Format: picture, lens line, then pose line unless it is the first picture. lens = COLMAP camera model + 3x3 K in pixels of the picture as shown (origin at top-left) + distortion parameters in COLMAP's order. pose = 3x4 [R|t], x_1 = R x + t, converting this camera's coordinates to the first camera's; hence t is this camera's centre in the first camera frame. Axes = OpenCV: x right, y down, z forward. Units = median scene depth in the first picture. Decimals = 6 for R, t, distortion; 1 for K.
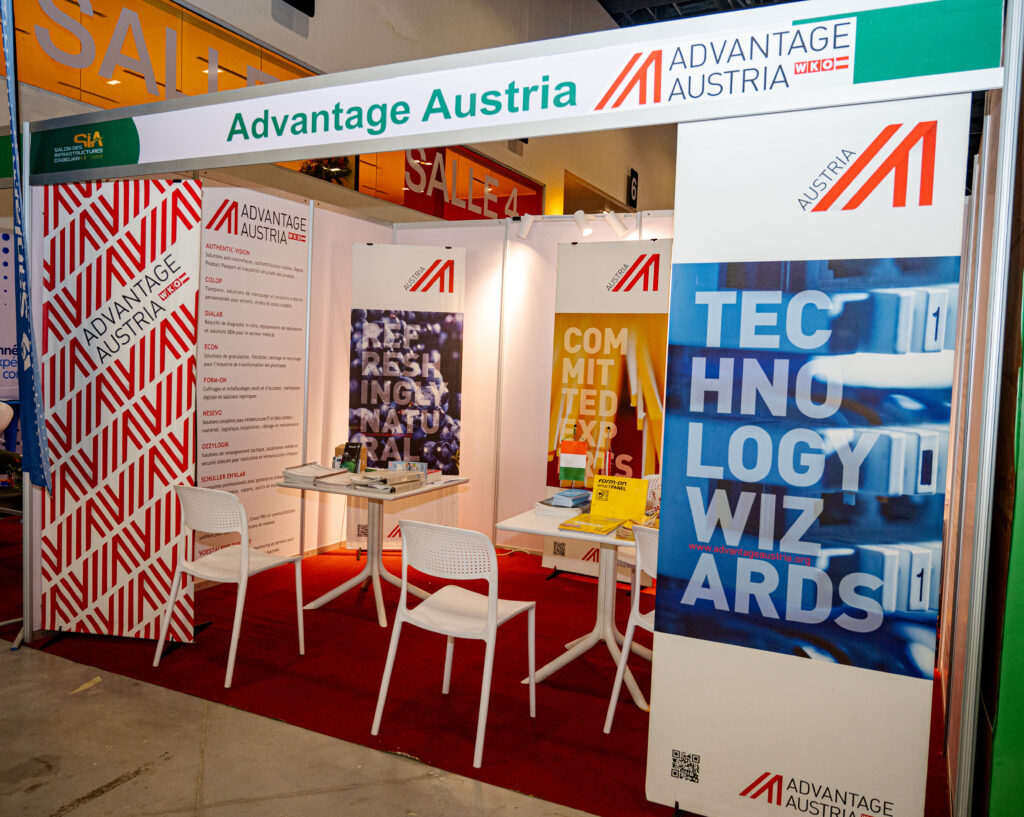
lens RADIAL K [[815.3, 0, 511.7], [0, 815.3, 408.6], [0, 0, 1]] dist [-0.010587, 0.008440]
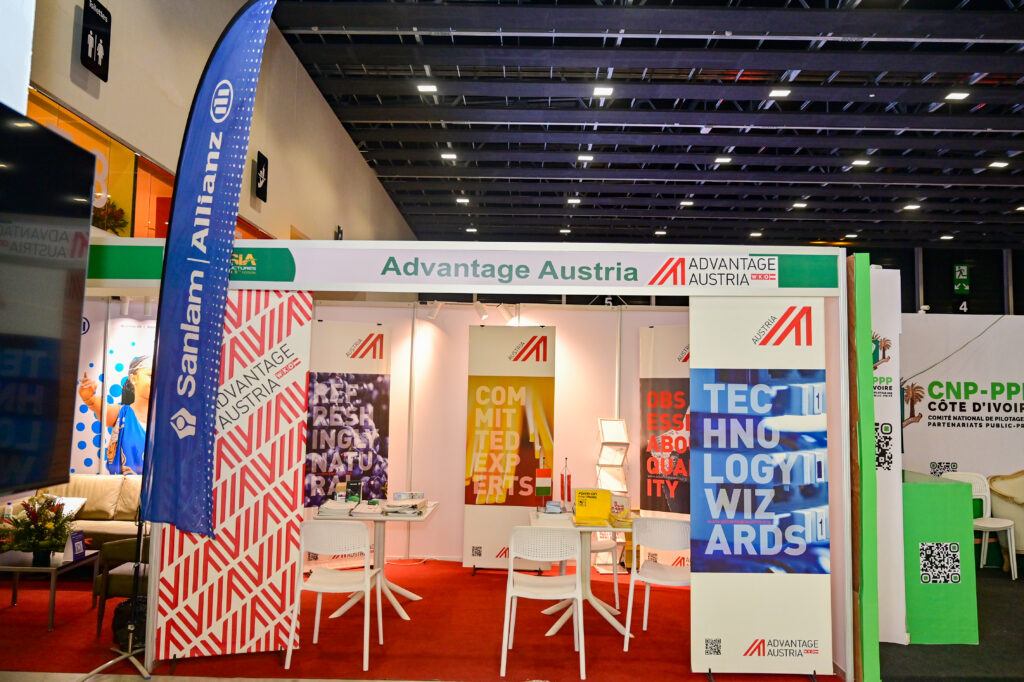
lens RADIAL K [[769.4, 0, 512.5], [0, 769.4, 339.0], [0, 0, 1]] dist [-0.007088, 0.002703]
pose [[0.897995, 0.012535, 0.439827, -0.843895], [0.040965, 0.992871, -0.111936, -0.057126], [-0.438095, 0.118536, 0.891079, -0.358225]]
